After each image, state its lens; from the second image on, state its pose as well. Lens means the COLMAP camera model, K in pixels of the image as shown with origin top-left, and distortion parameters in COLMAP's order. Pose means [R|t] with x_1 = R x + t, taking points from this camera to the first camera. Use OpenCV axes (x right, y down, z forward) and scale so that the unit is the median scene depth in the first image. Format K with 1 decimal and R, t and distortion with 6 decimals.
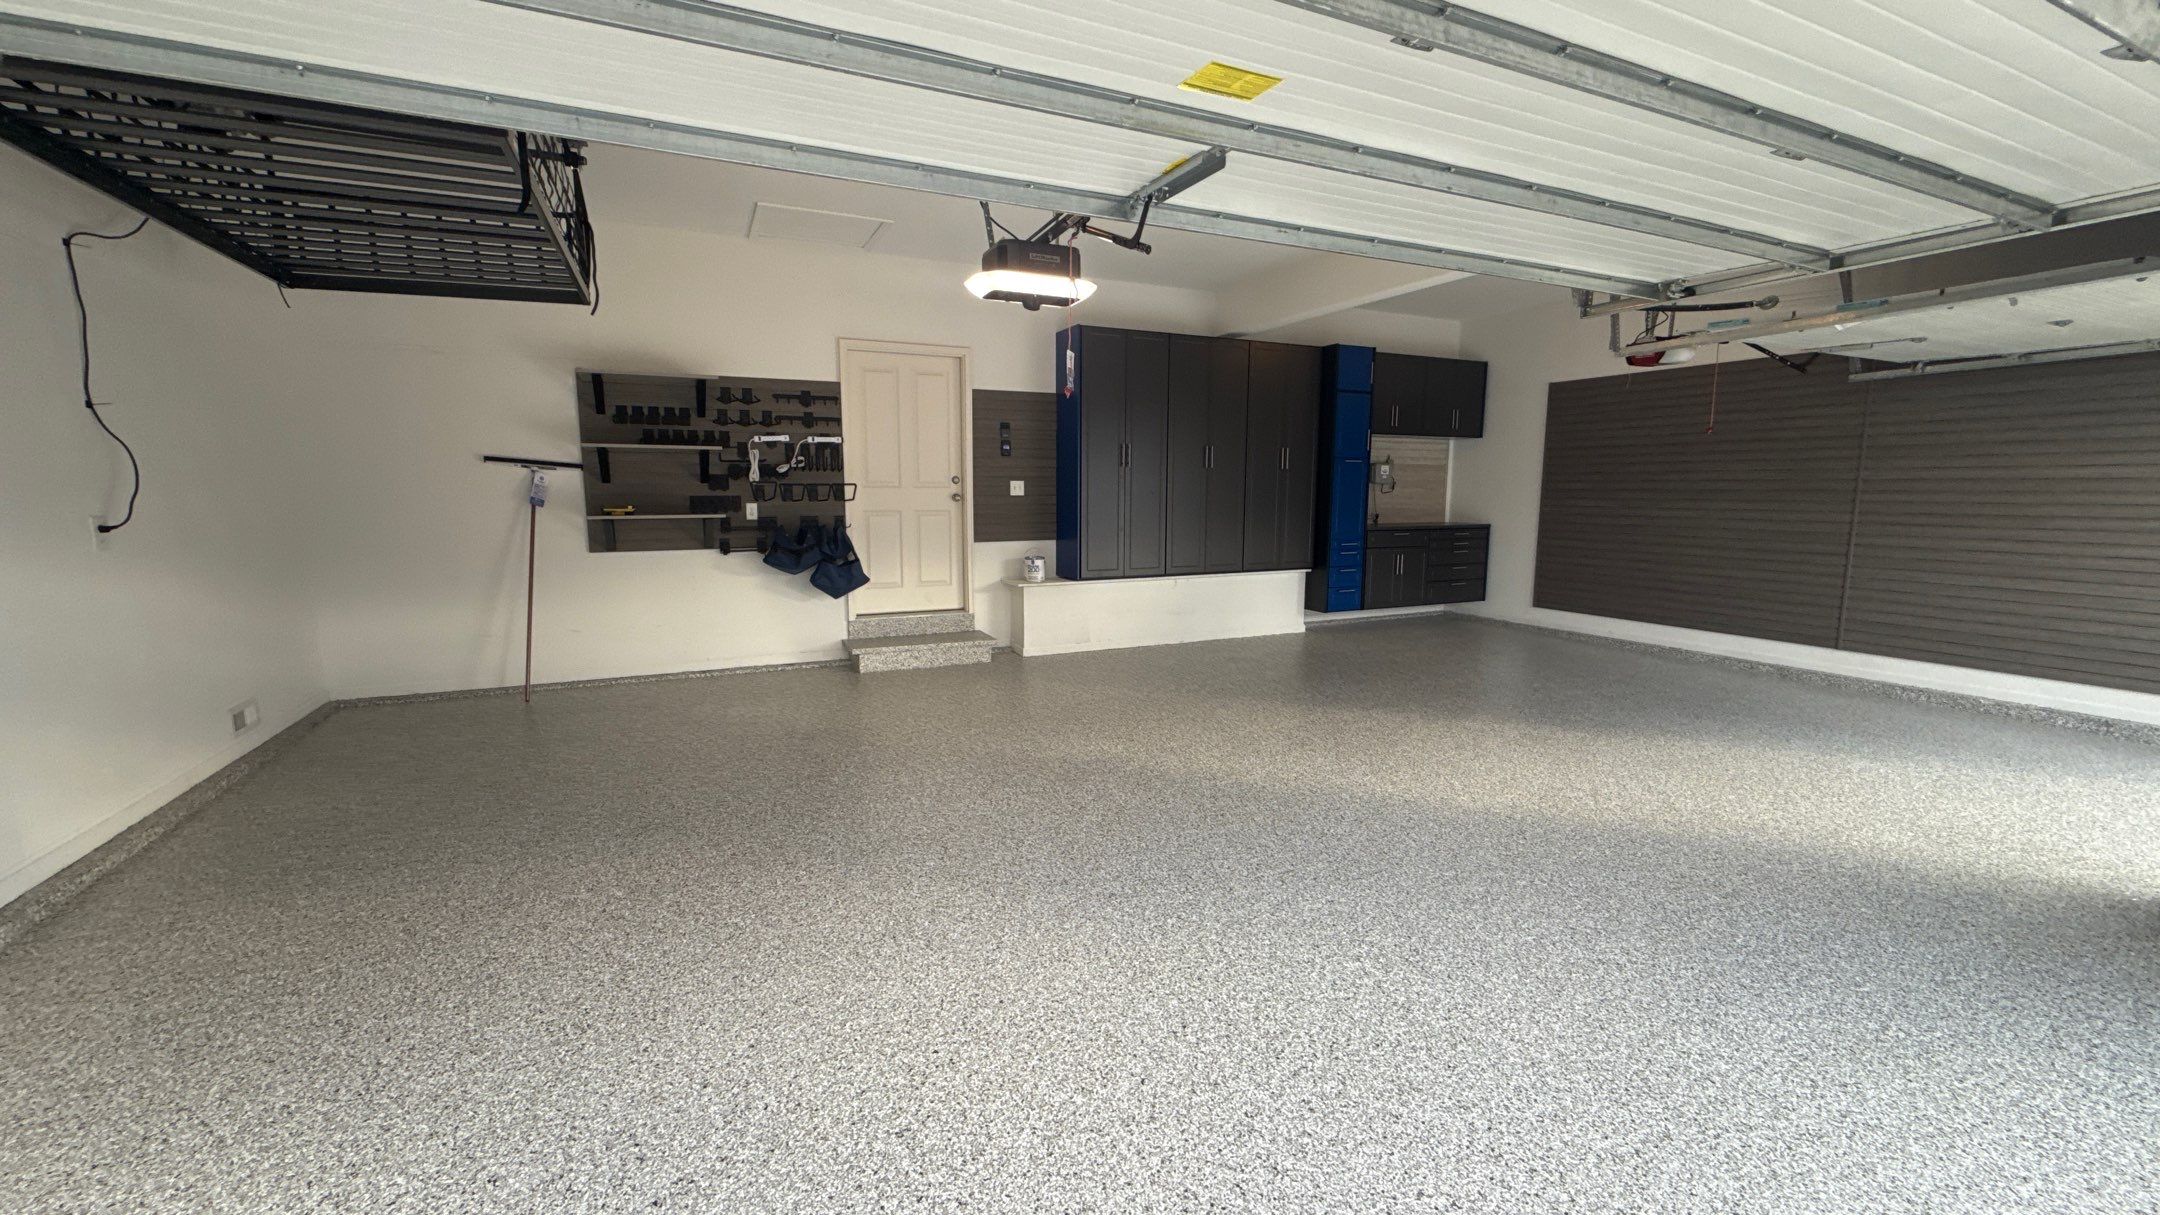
lens RADIAL K [[859.5, 0, 1081.9], [0, 859.5, 604.8], [0, 0, 1]] dist [0.001325, 0.000191]
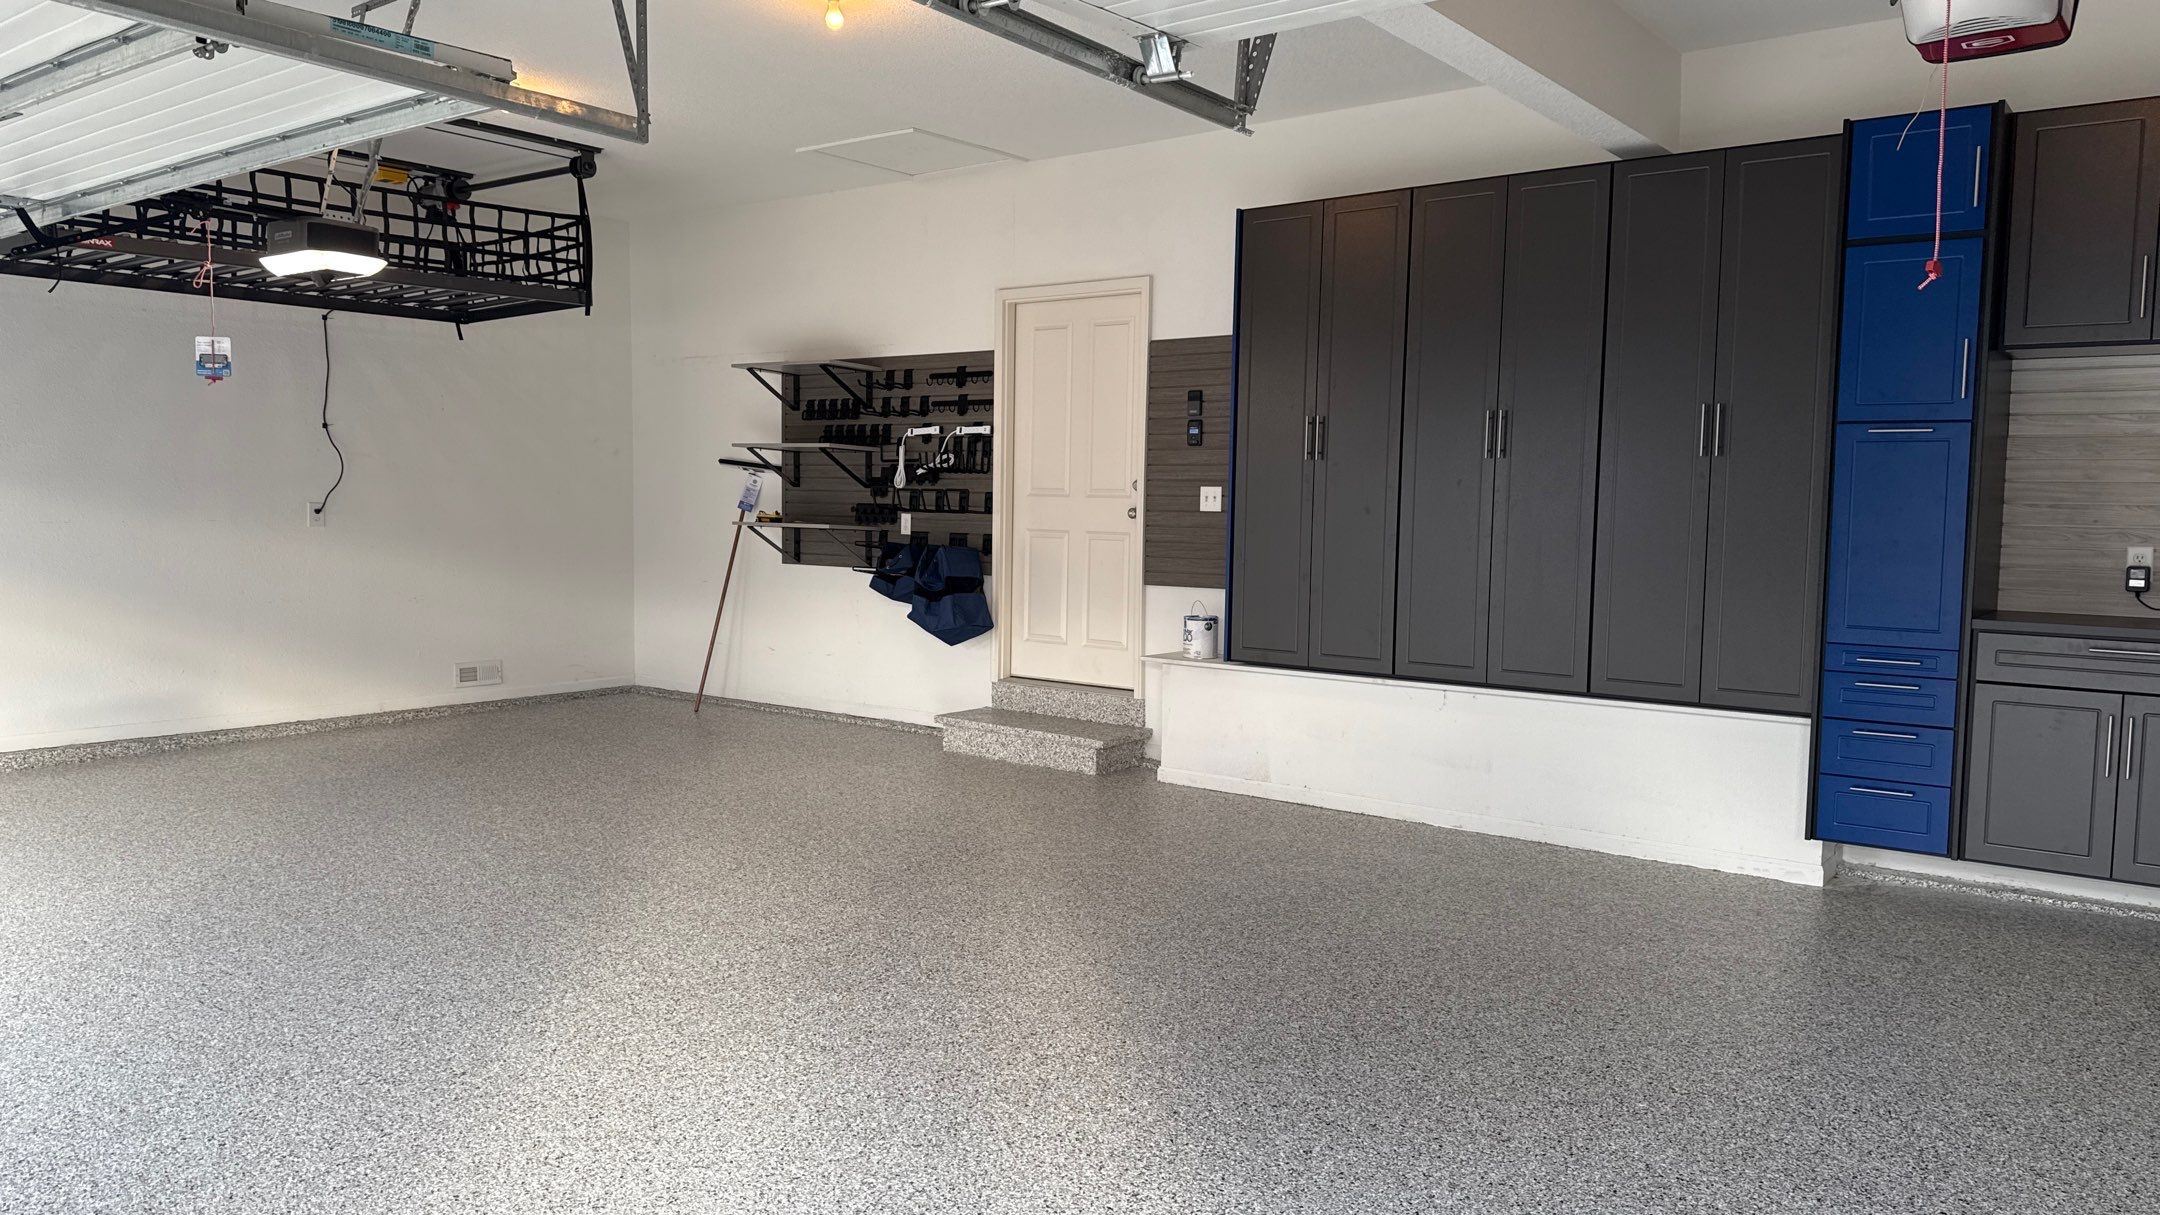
lens RADIAL K [[1510.5, 0, 1076.9], [0, 1510.5, 602.9], [0, 0, 1]] dist [0.086498, -0.109894]
pose [[0.447809, 0.066295, -0.891668, 0.922369], [-0.135967, 0.990699, 0.005373, -0.066301], [0.883731, 0.118832, 0.452657, 0.522888]]
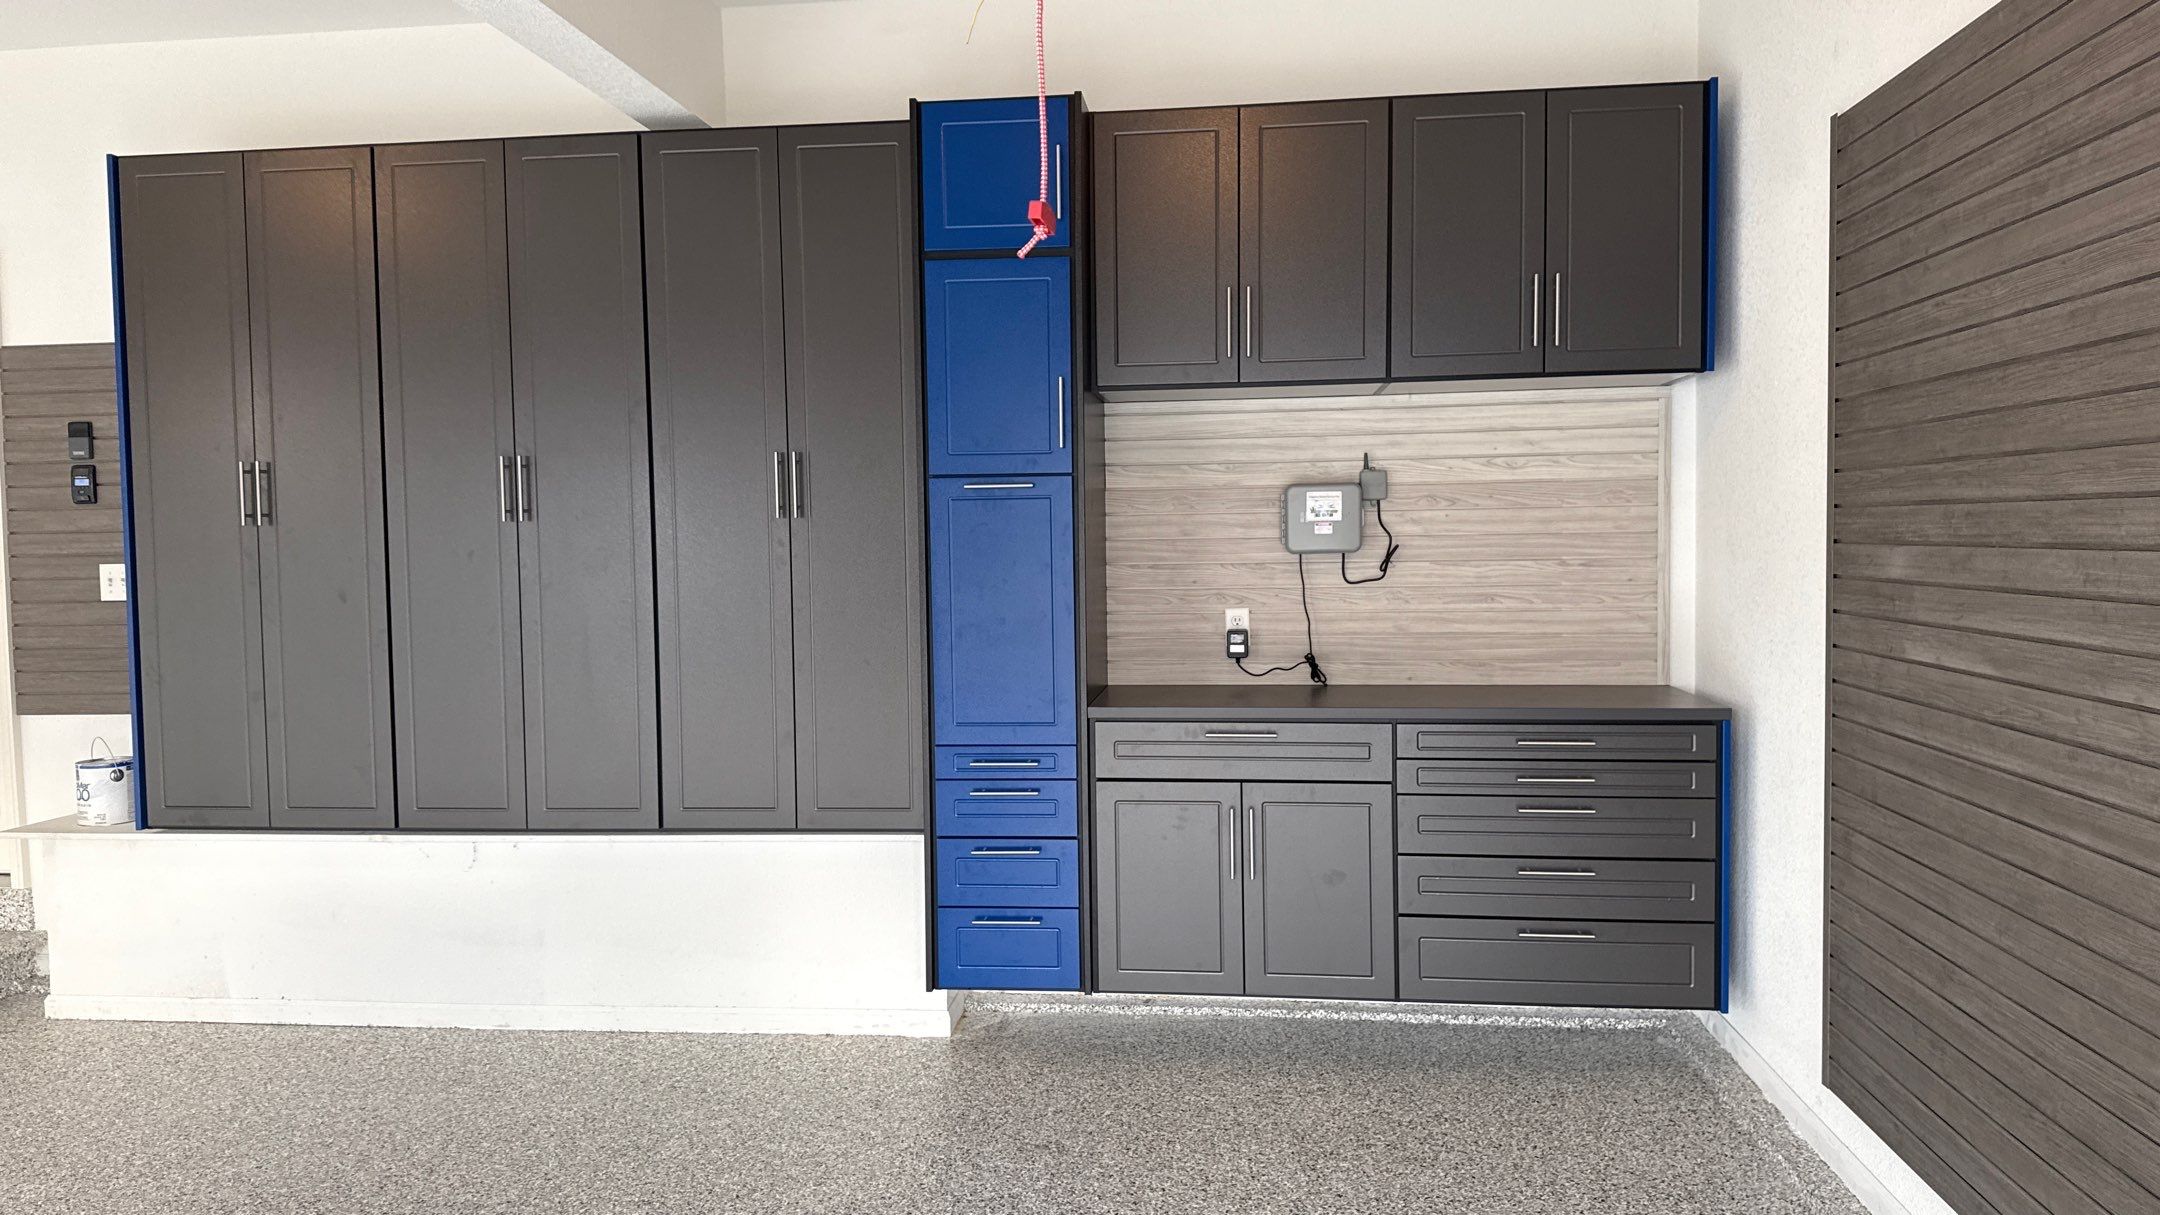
lens RADIAL K [[1510.5, 0, 1073.6], [0, 1510.5, 607.6], [0, 0, 1]] dist [0.086498, -0.109894]
pose [[0.844173, 0.011622, -0.535945, 0.772567], [-0.055378, 0.996307, -0.065622, -0.116058], [0.533203, 0.085076, 0.841699, 0.727227]]
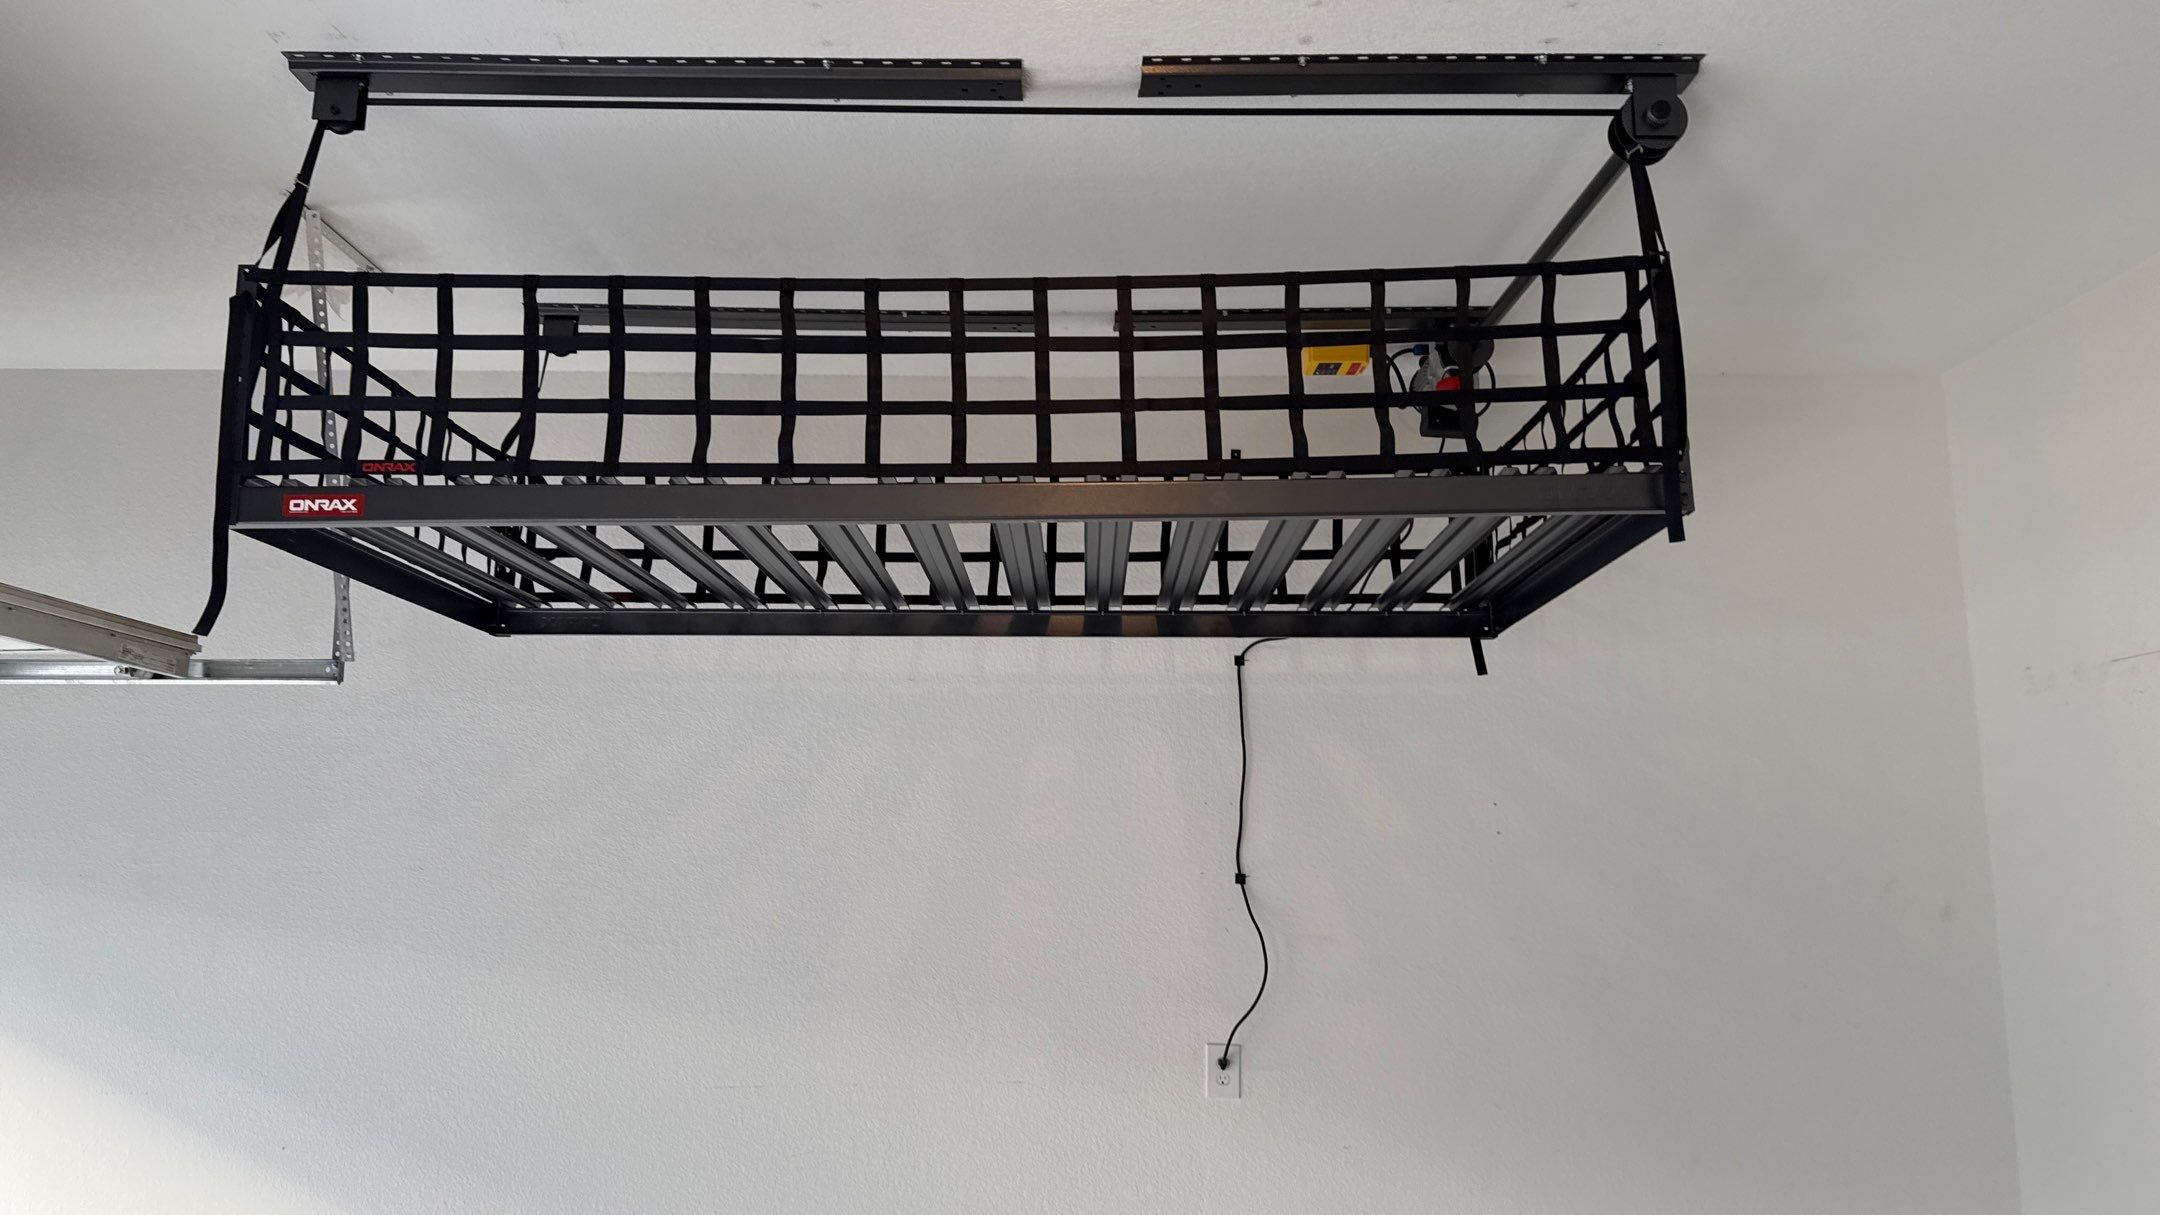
lens RADIAL K [[1510.5, 0, 1076.7], [0, 1510.5, 603.7], [0, 0, 1]] dist [0.086498, -0.109894]
pose [[-0.422764, -0.155858, -0.892737, 0.022771], [-0.127080, 0.985562, -0.111884, -0.158580], [0.897286, 0.066148, -0.436466, 0.745368]]
